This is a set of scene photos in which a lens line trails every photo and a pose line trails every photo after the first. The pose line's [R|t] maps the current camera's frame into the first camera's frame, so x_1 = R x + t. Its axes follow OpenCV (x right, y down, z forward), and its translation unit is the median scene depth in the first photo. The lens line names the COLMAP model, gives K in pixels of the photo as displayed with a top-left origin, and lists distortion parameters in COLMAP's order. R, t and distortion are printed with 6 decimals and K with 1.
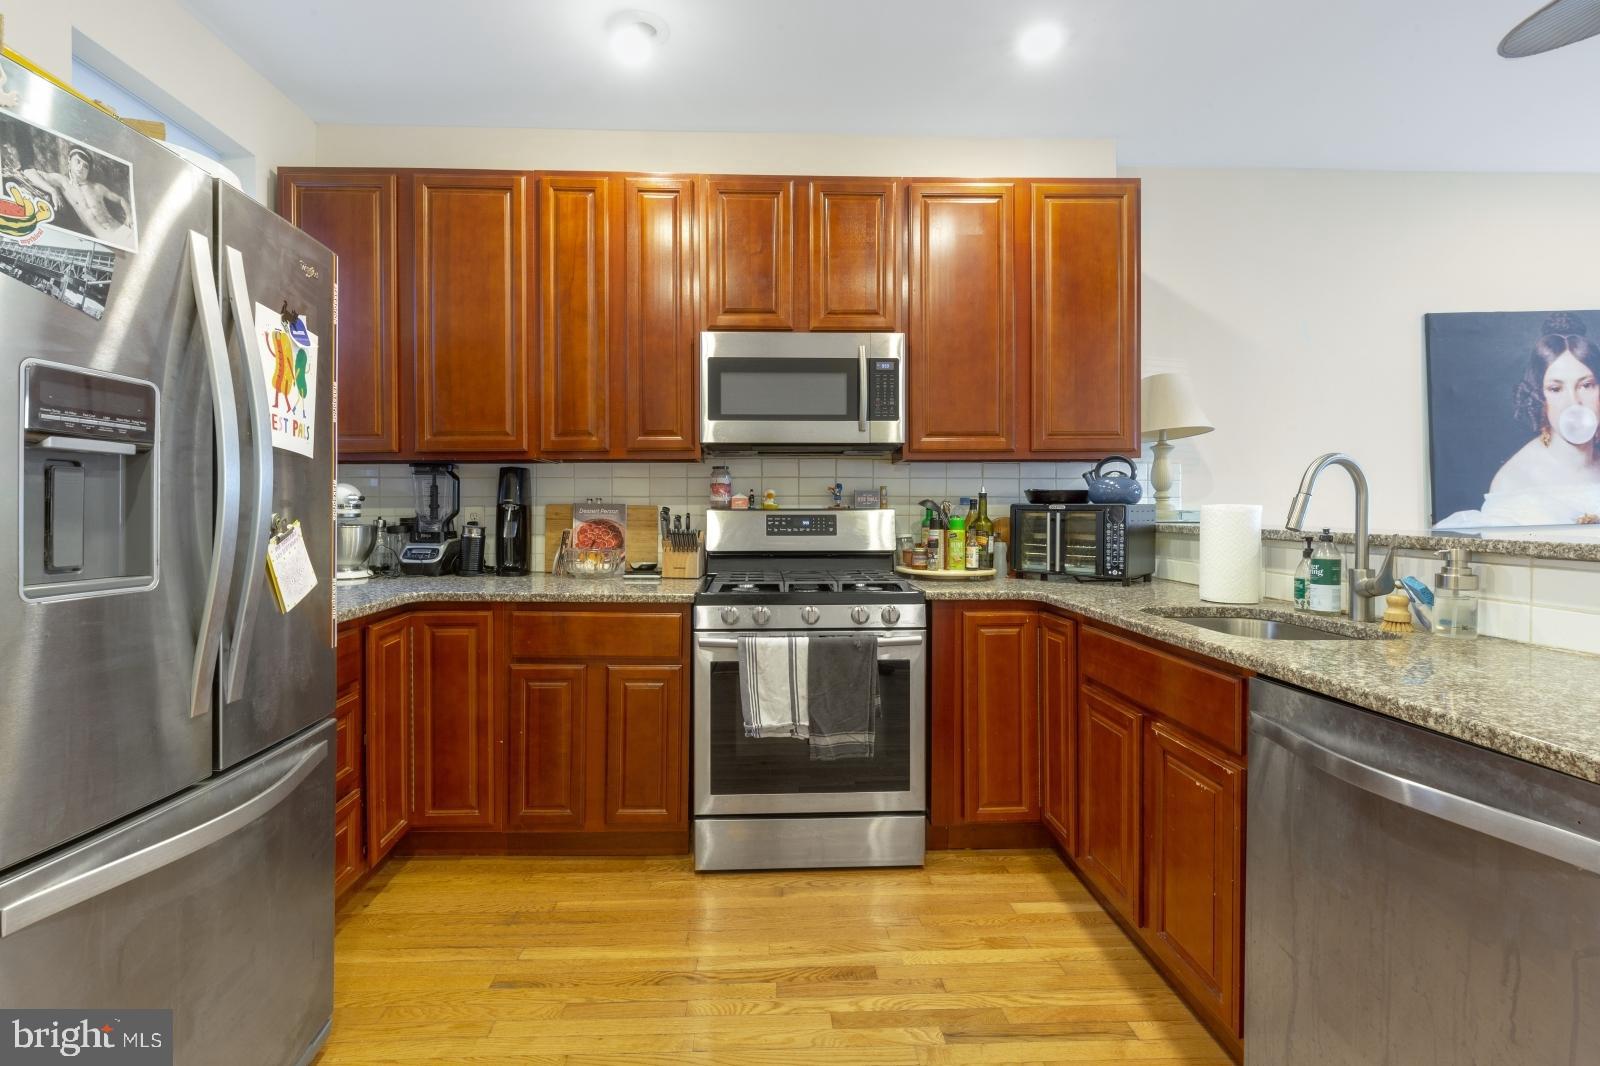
lens RADIAL K [[732.0, 0, 796.0], [0, 732.0, 519.7], [0, 0, 1]] dist [0.005727, -0.001075]
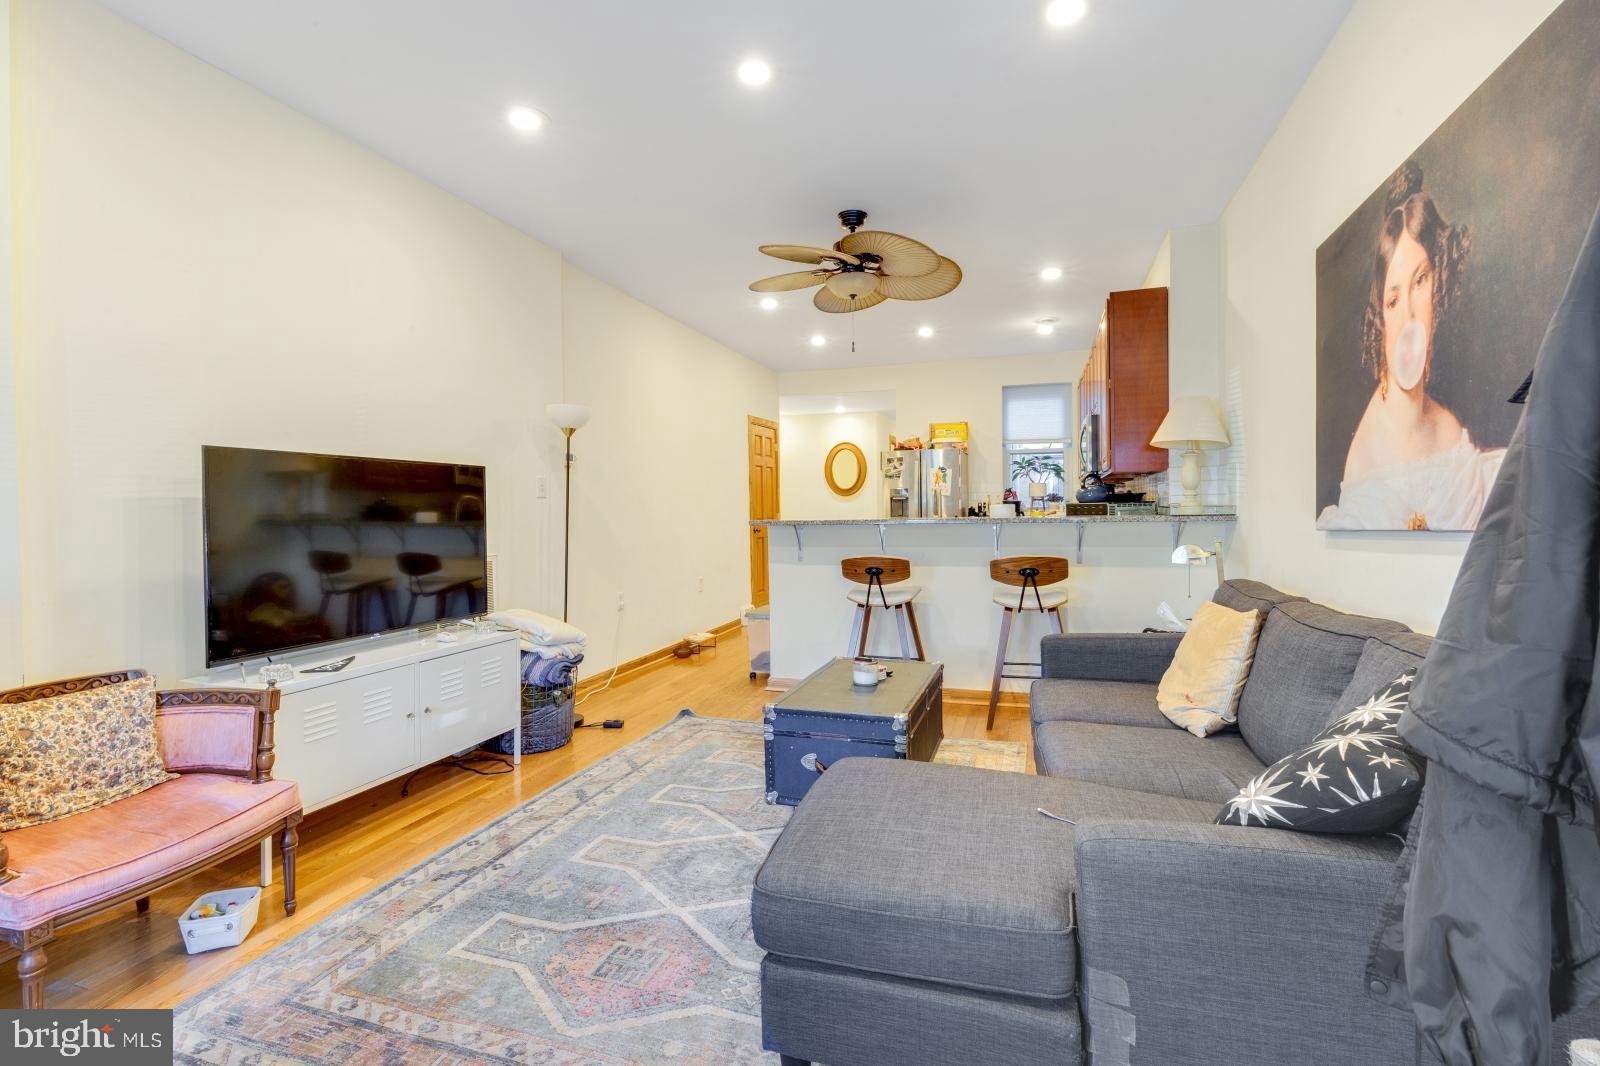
lens RADIAL K [[732.0, 0, 790.1], [0, 732.0, 506.7], [0, 0, 1]] dist [0.005727, -0.001075]
pose [[-0.365609, 0.007262, -0.930740, 2.303321], [0.005985, 0.999967, 0.005452, -0.024250], [0.930749, -0.003578, -0.365640, 0.995762]]
